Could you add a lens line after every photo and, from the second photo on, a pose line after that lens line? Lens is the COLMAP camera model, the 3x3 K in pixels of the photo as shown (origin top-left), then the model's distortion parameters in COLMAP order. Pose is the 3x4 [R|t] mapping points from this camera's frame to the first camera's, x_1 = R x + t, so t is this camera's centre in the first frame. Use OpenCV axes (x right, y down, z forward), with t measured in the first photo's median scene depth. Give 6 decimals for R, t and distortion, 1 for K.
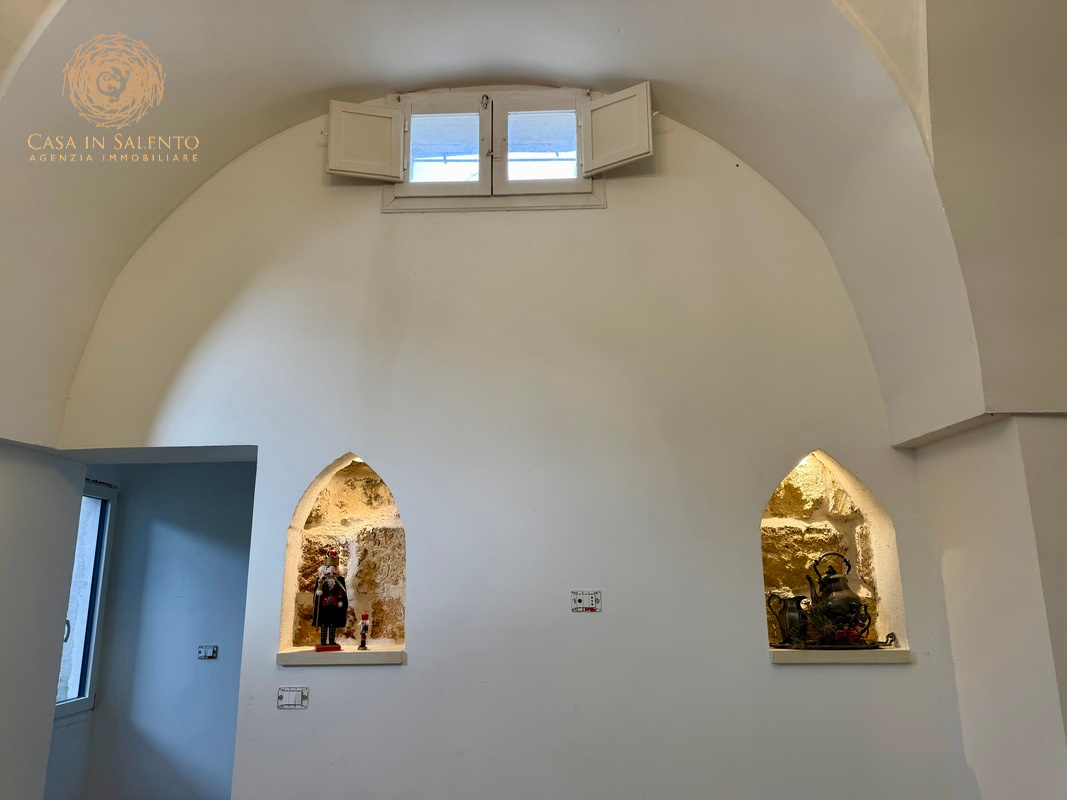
lens RADIAL K [[755.6, 0, 534.8], [0, 755.6, 403.3], [0, 0, 1]] dist [0.088109, -0.106568]
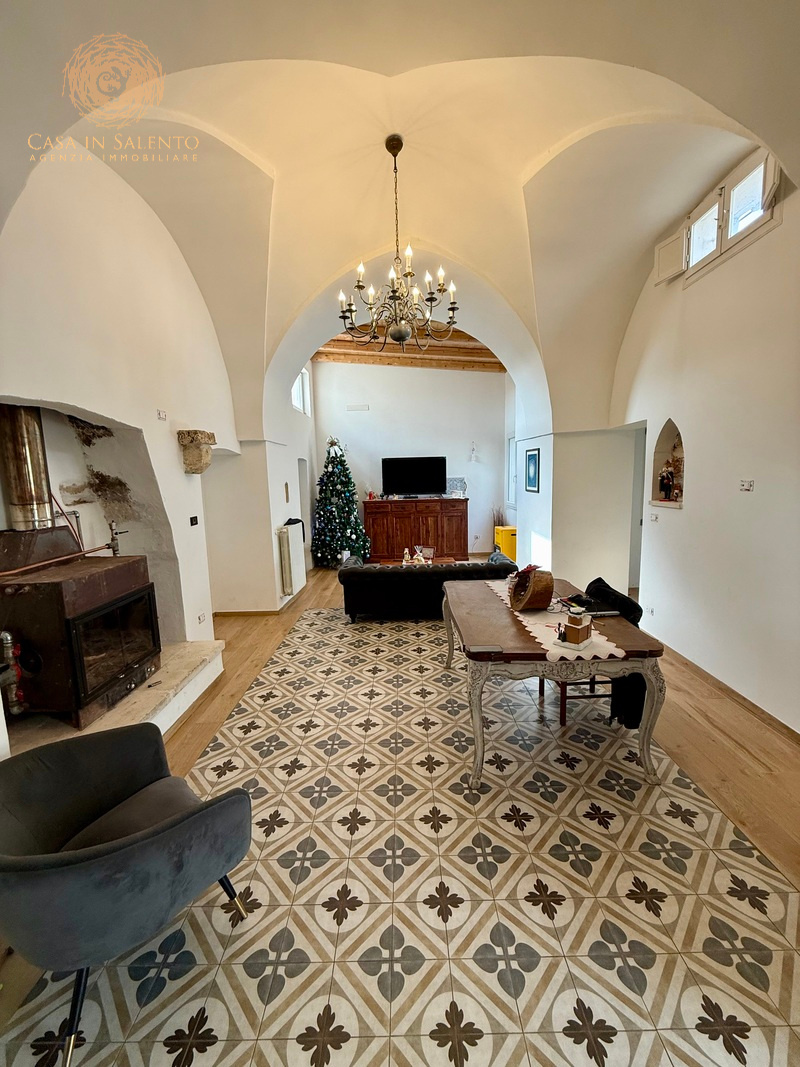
lens RADIAL K [[422.9, 0, 401.3], [0, 422.9, 530.3], [0, 0, 1]] dist [-0.000129, 0.000127]
pose [[0.019172, 0.134938, -0.990669, 0.990159], [0.252277, 0.958137, 0.135389, 0.012588], [0.967465, -0.252519, -0.015672, 0.161791]]
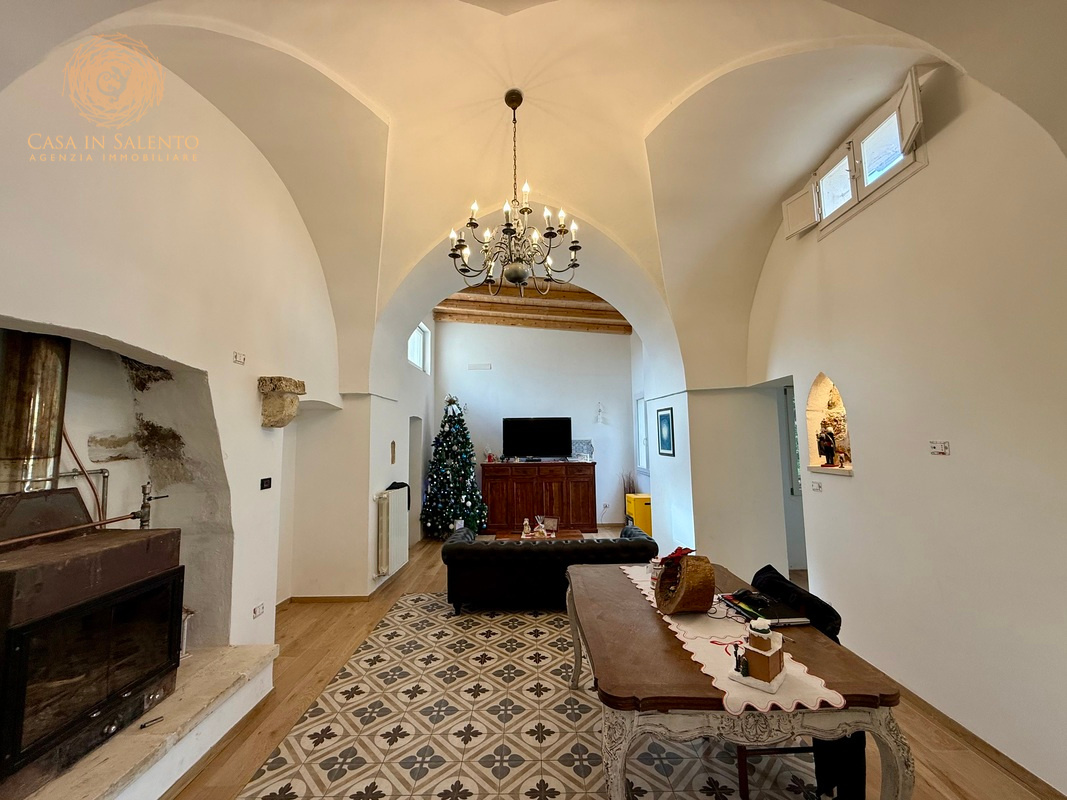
lens RADIAL K [[422.9, 0, 530.4], [0, 422.9, 398.5], [0, 0, 1]] dist [-0.000129, 0.000127]
pose [[0.025053, -0.090562, -0.995576, 0.808482], [0.239480, 0.967435, -0.081976, 0.038095], [0.970578, -0.236366, 0.045925, 0.185321]]
